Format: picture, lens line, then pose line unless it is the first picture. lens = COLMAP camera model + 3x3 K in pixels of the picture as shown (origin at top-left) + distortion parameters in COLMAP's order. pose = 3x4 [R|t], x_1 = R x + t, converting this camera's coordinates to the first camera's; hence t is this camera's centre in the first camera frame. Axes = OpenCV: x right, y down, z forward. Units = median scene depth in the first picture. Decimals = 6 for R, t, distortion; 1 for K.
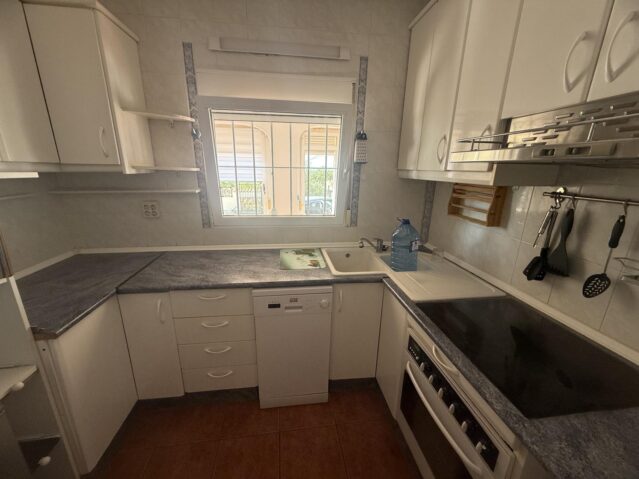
lens RADIAL K [[255.6, 0, 319.5], [0, 255.6, 239.8], [0, 0, 1]] dist [0.000571, 0.000356]
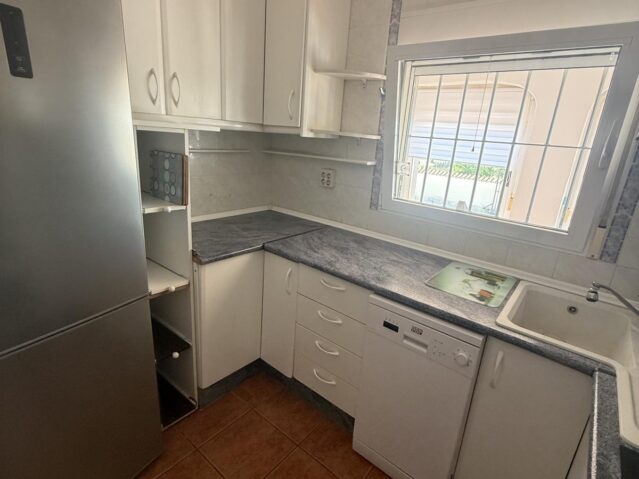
lens RADIAL K [[336.4, 0, 321.3], [0, 336.4, 239.8], [0, 0, 1]] dist [-0.004918, -0.002212]
pose [[0.683375, 0.247839, -0.686712, 0.255455], [-0.257192, 0.962041, 0.091265, -0.010591], [0.683265, 0.114248, 0.721177, 0.145455]]
